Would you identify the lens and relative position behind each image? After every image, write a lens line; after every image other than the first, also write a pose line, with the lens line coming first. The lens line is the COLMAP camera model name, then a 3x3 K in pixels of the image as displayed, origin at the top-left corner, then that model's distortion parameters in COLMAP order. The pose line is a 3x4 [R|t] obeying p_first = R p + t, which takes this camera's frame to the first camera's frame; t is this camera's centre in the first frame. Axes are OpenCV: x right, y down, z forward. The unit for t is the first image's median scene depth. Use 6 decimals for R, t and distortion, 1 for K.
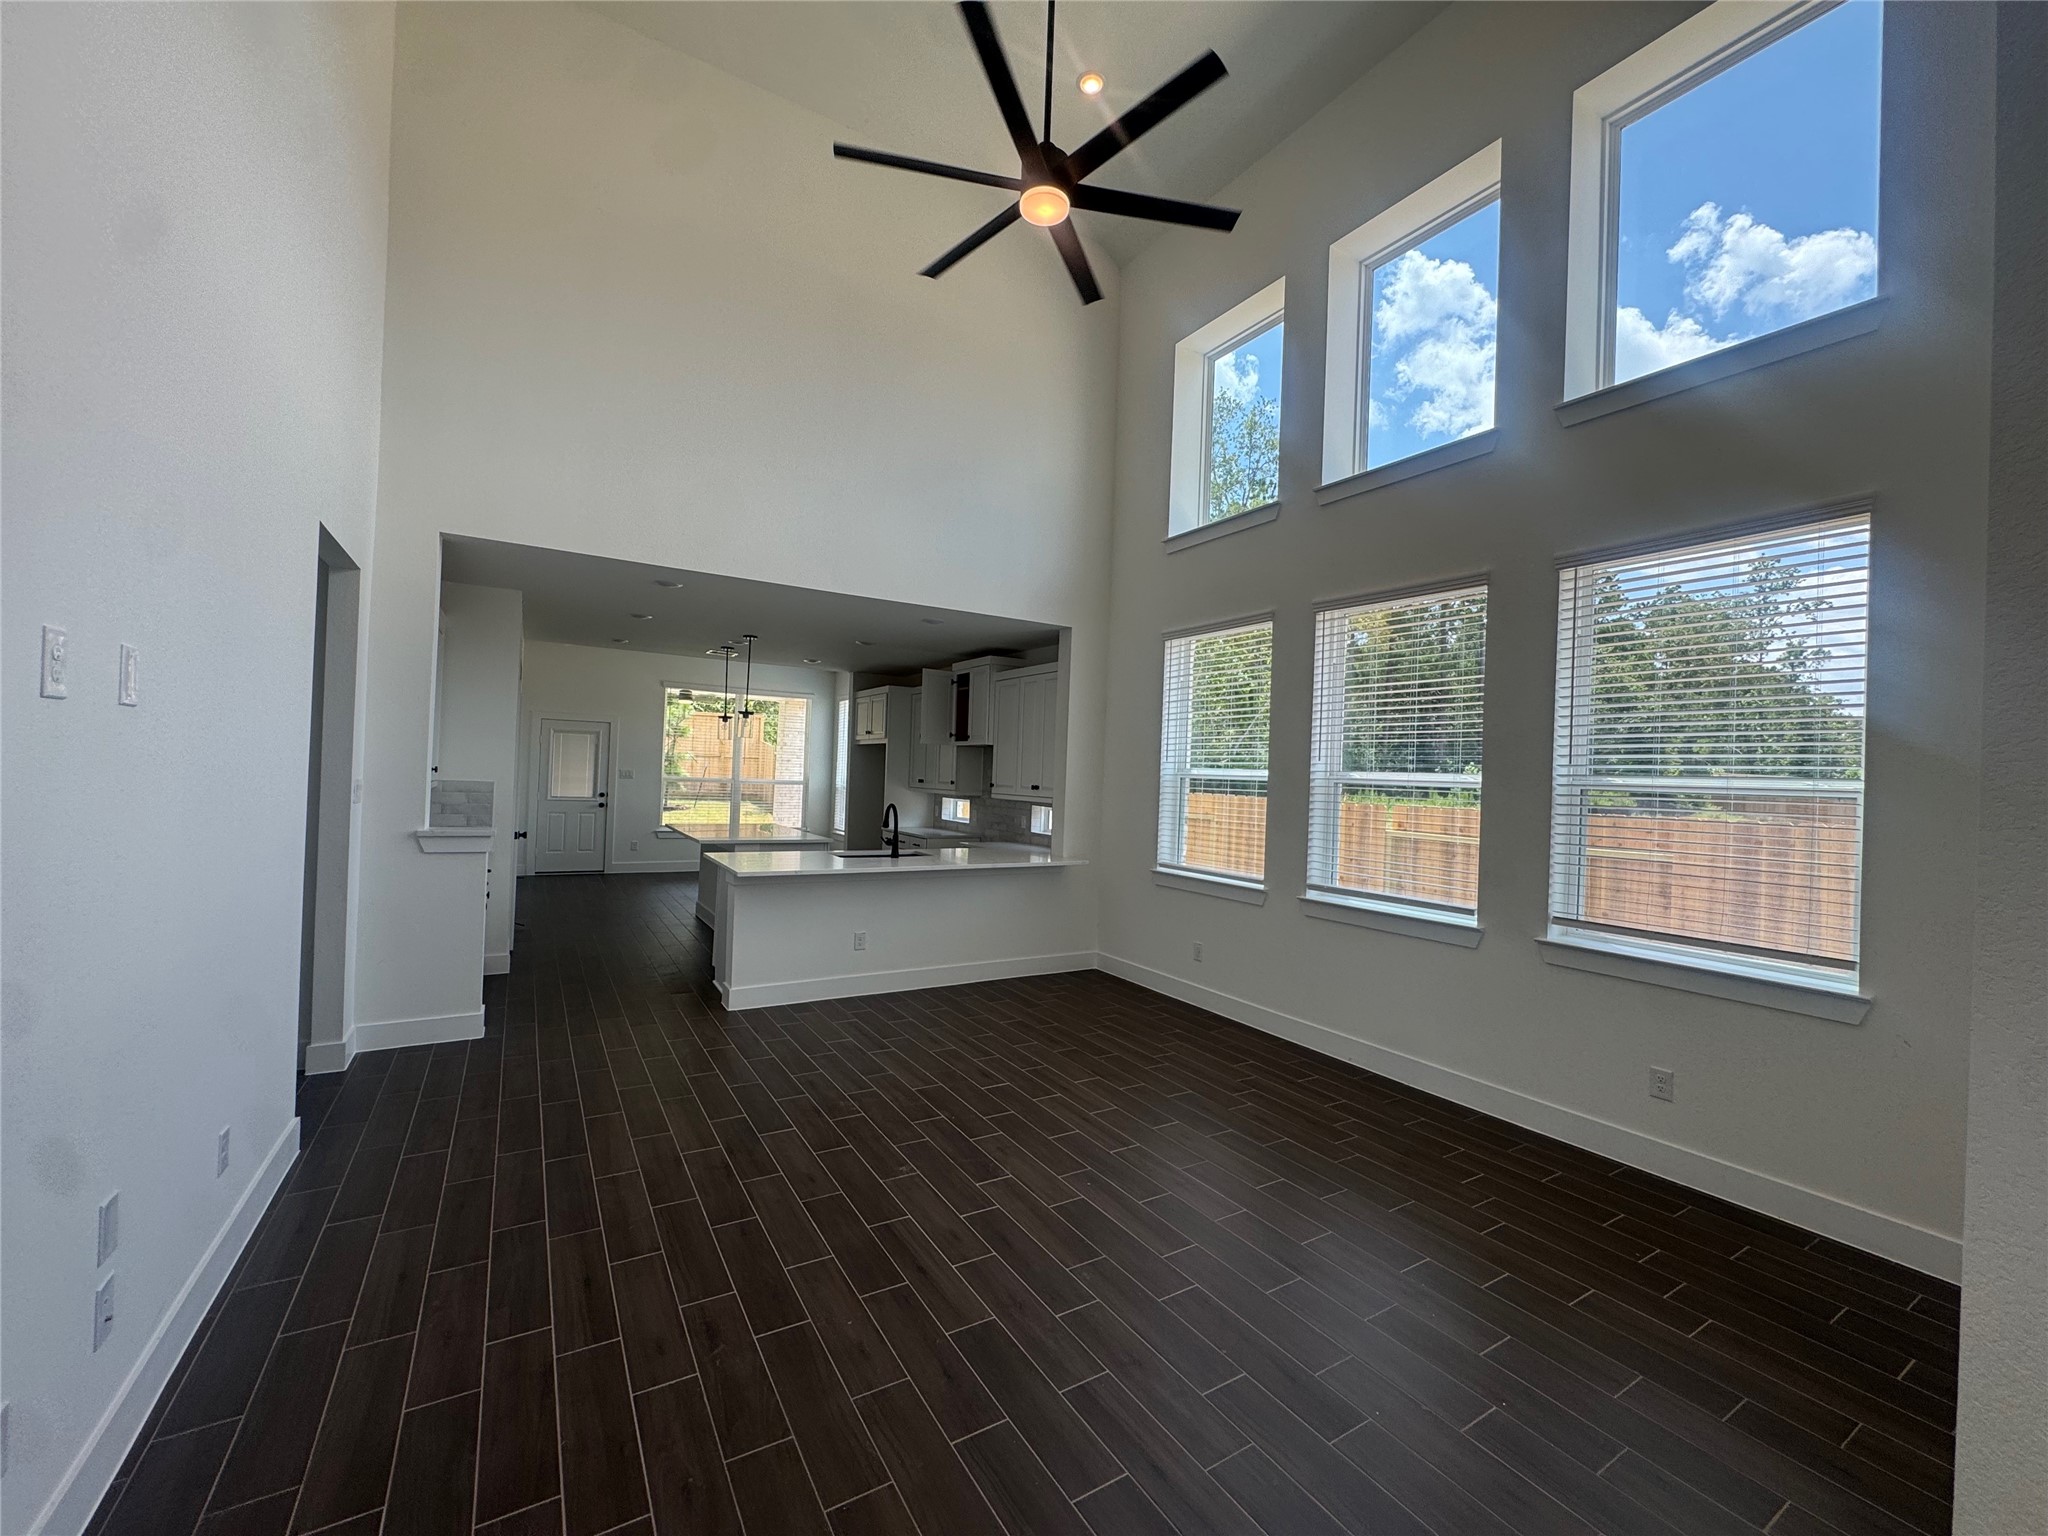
lens RADIAL K [[818.7, 0, 1029.1], [0, 818.7, 770.6], [0, 0, 1]] dist [-0.001670, 0.000336]
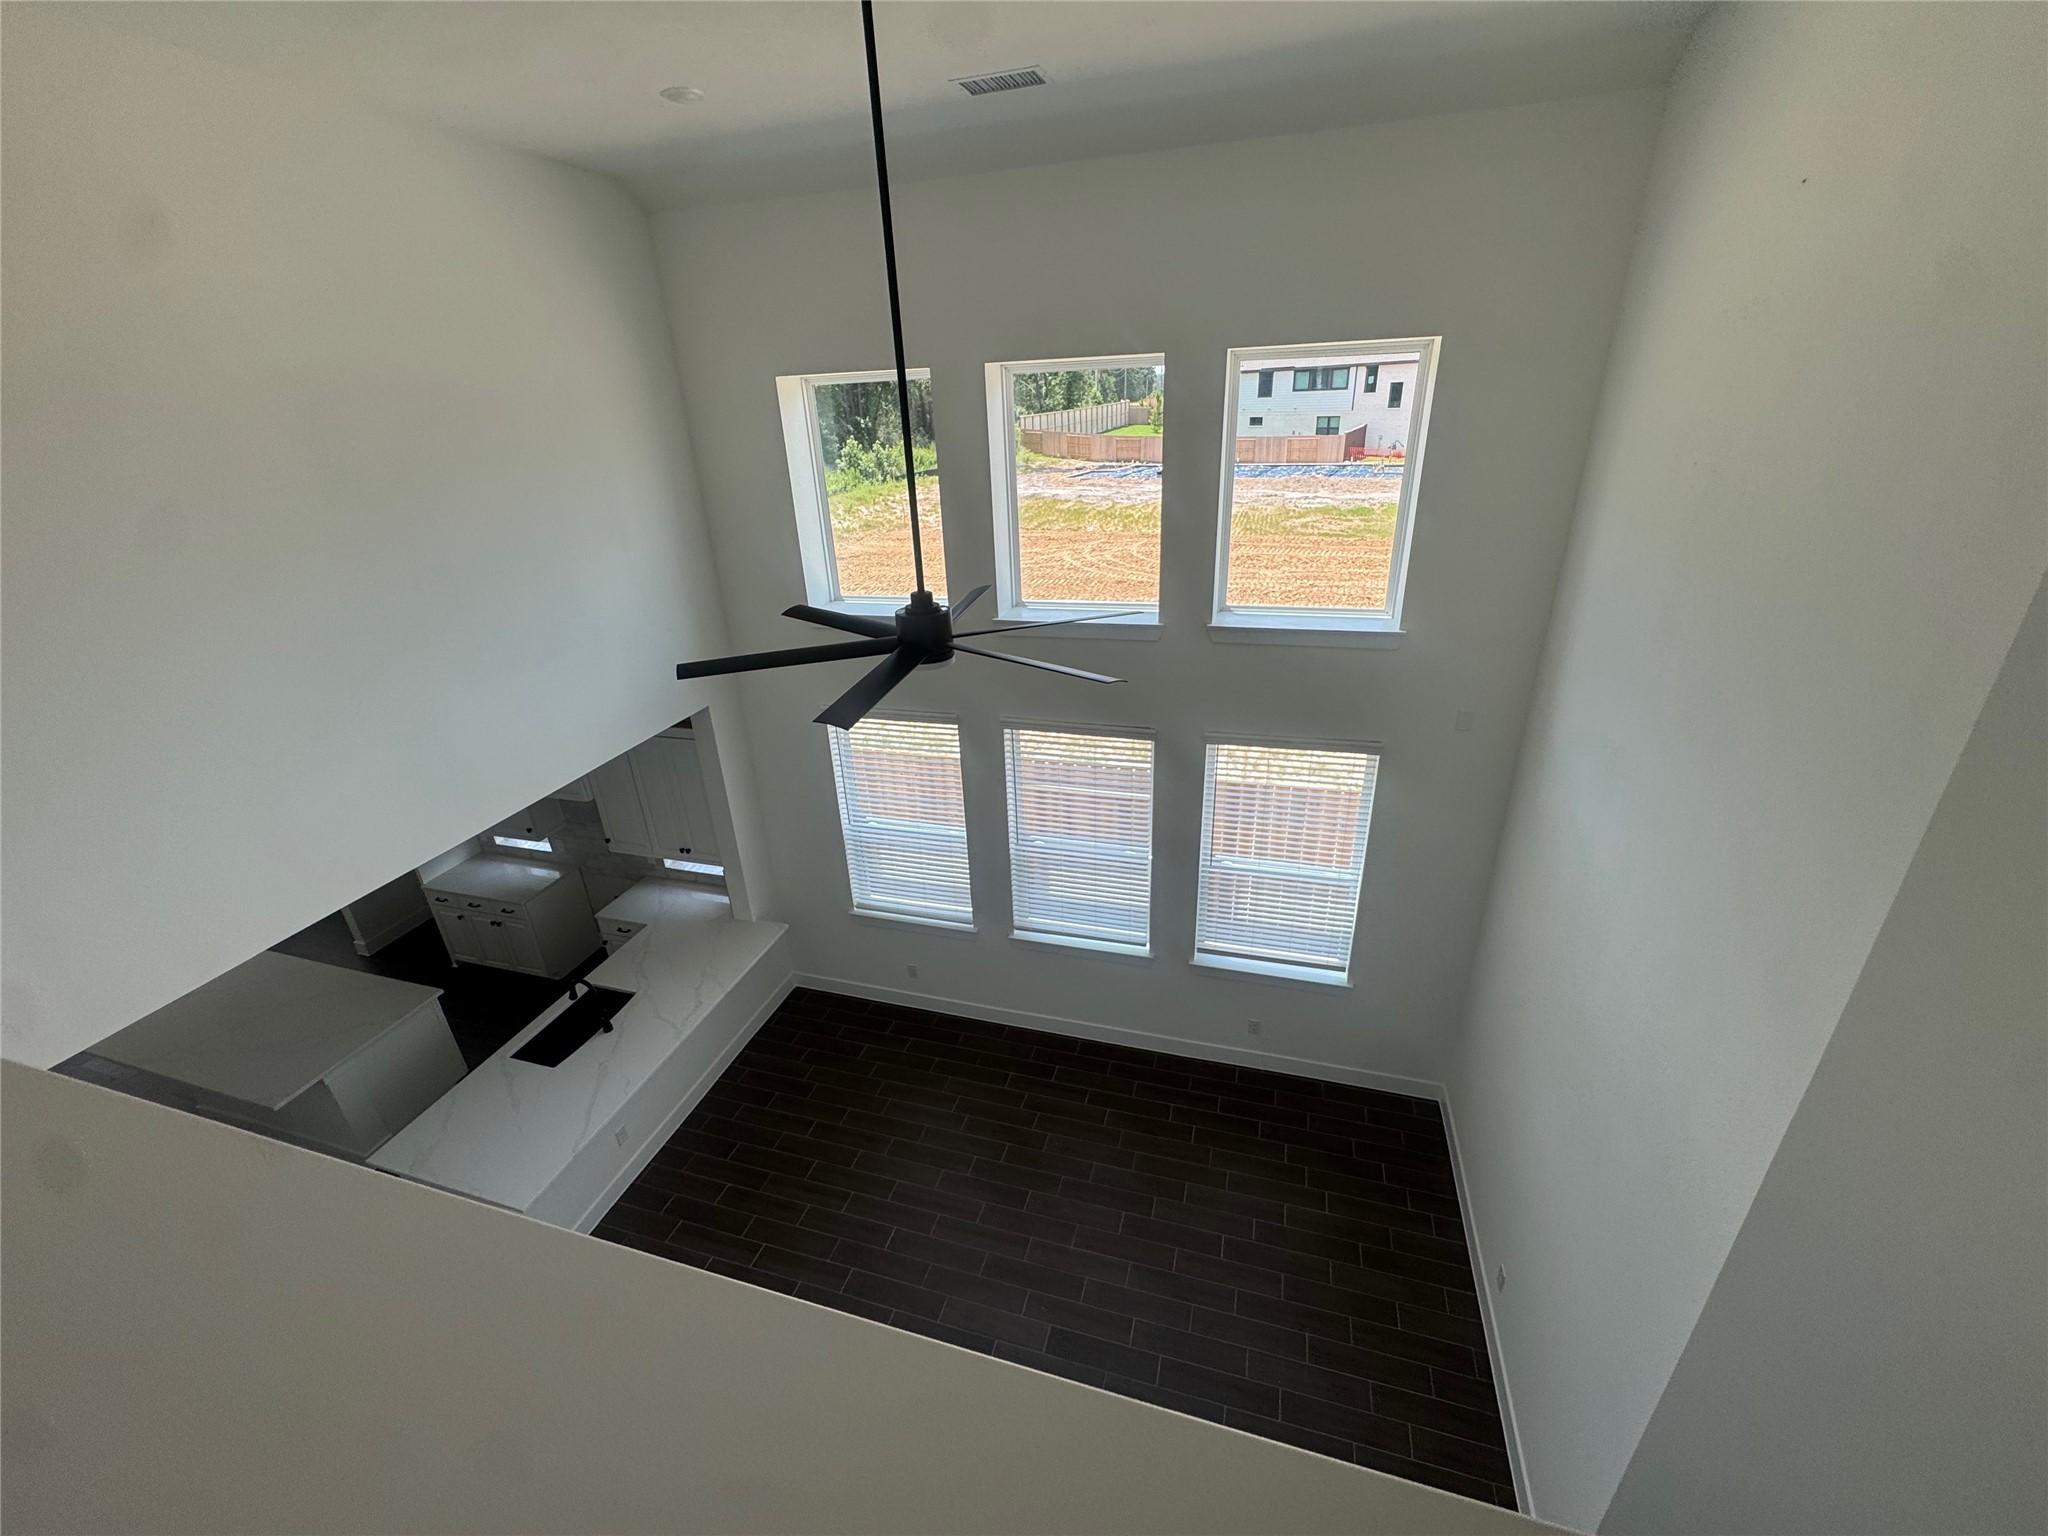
lens RADIAL K [[818.7, 0, 1031.1], [0, 818.7, 757.6], [0, 0, 1]] dist [-0.001670, 0.000336]
pose [[0.744311, -0.329782, 0.580728, -0.188252], [0.068575, 0.902715, 0.424739, -0.407013], [-0.664303, -0.276315, 0.694516, 0.107596]]
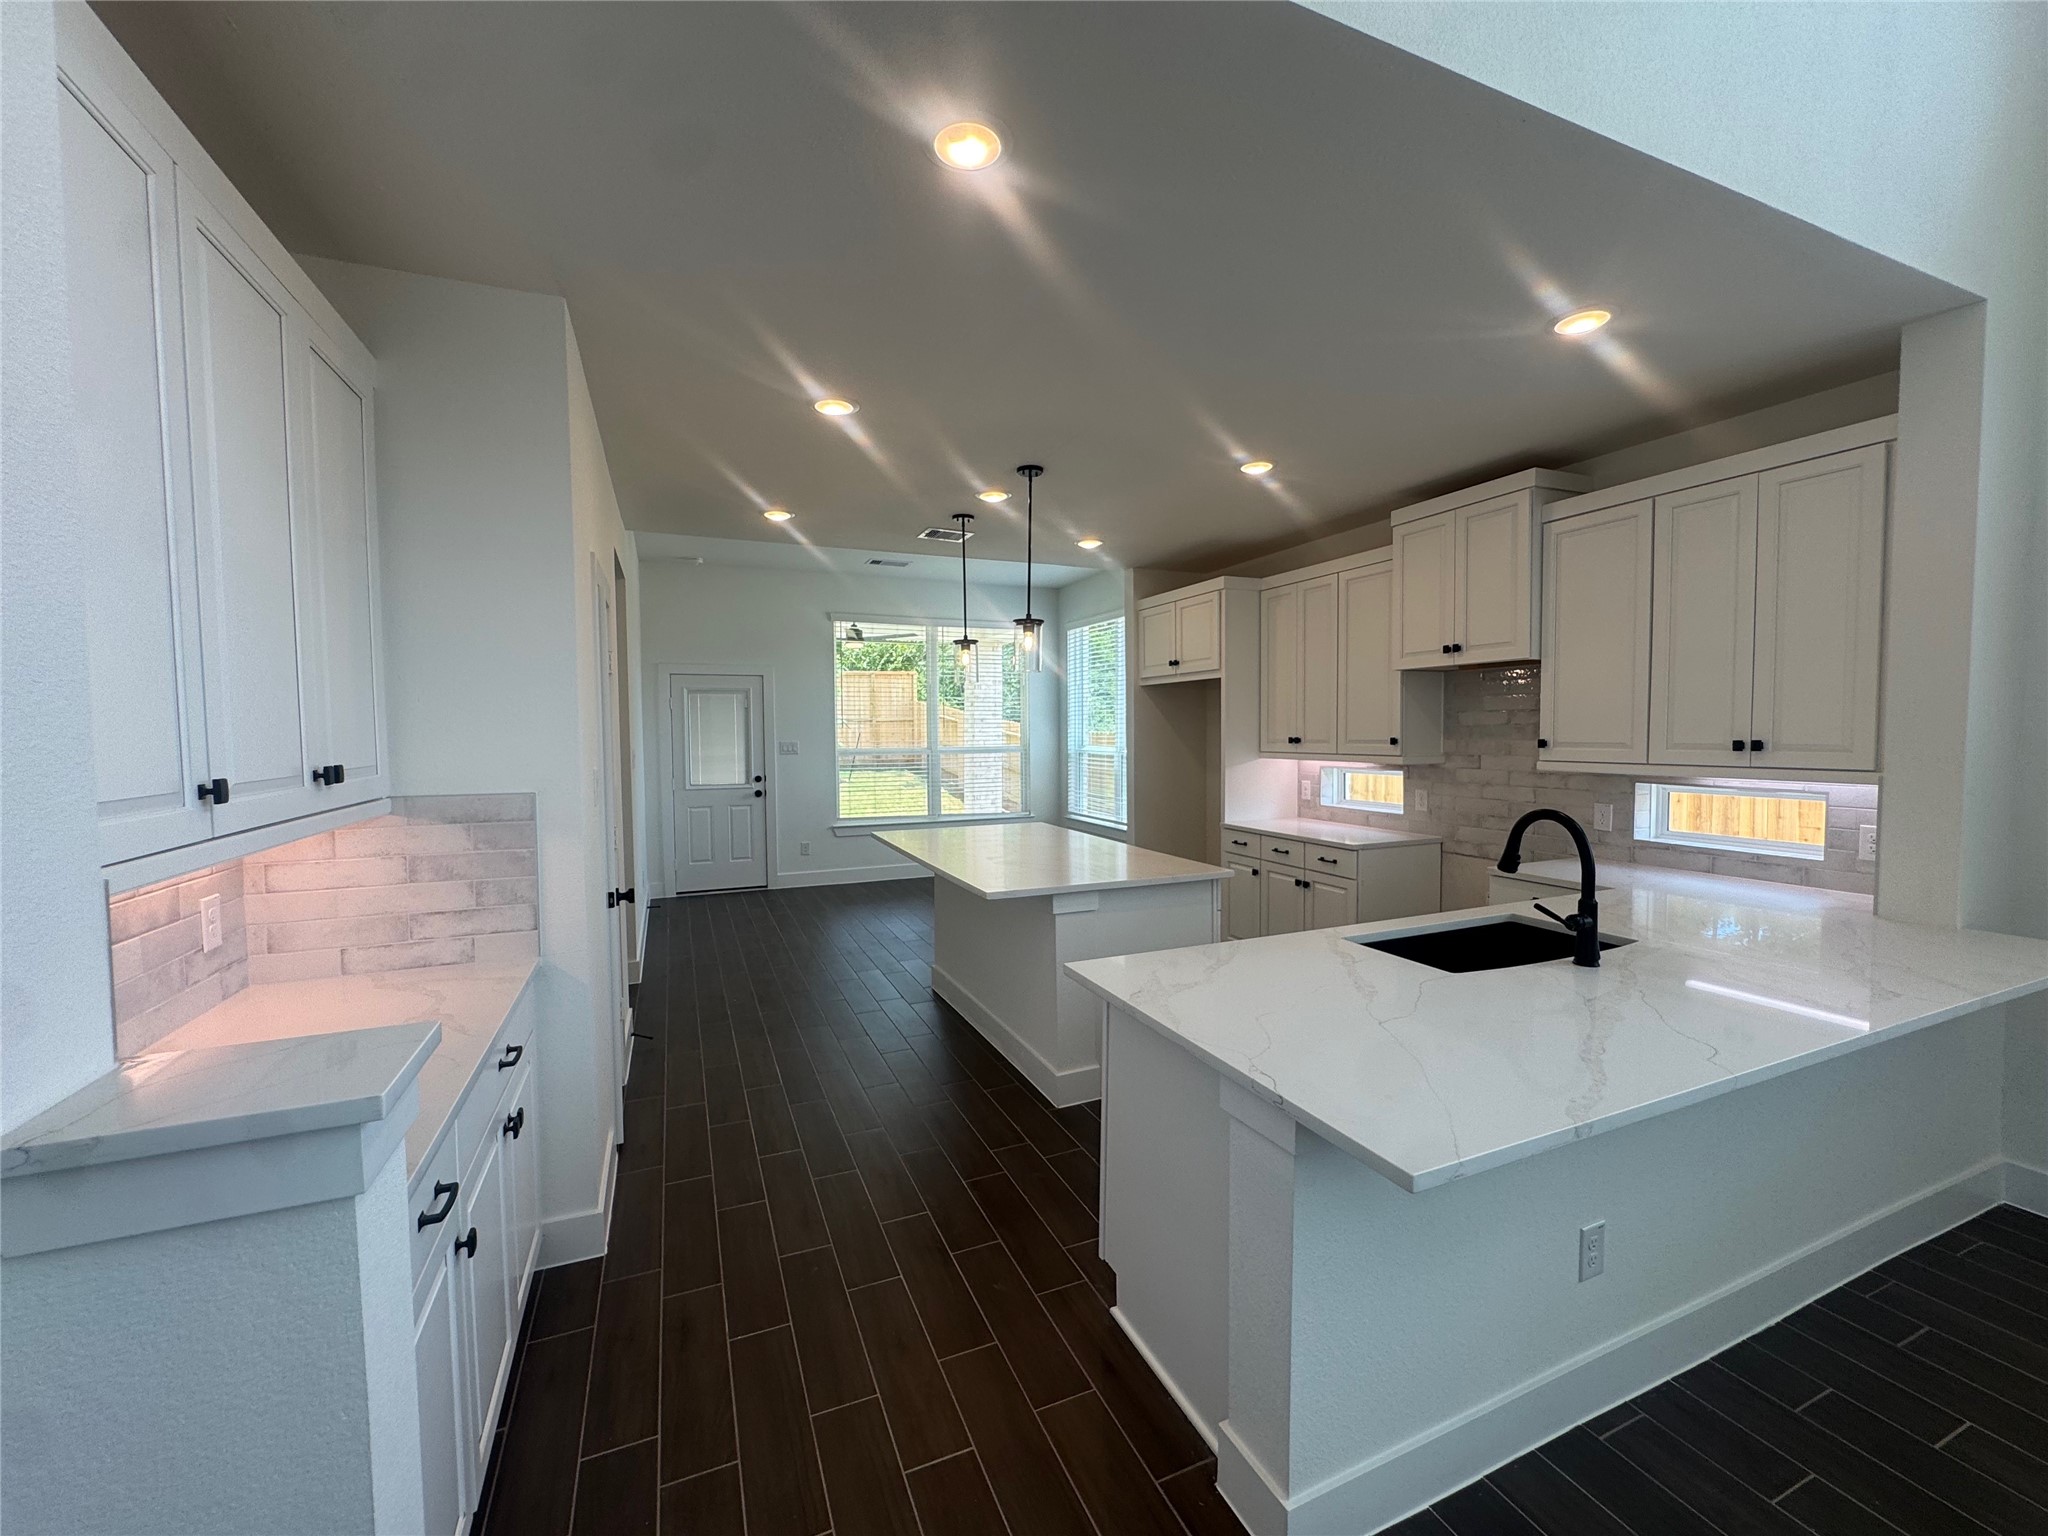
lens RADIAL K [[818.7, 0, 1028.7], [0, 818.7, 765.2], [0, 0, 1]] dist [-0.001670, 0.000336]
pose [[0.988799, -0.037644, -0.144426, -0.272698], [0.044458, 0.998031, 0.044244, -0.004047], [0.142476, -0.050169, 0.988526, 0.486333]]
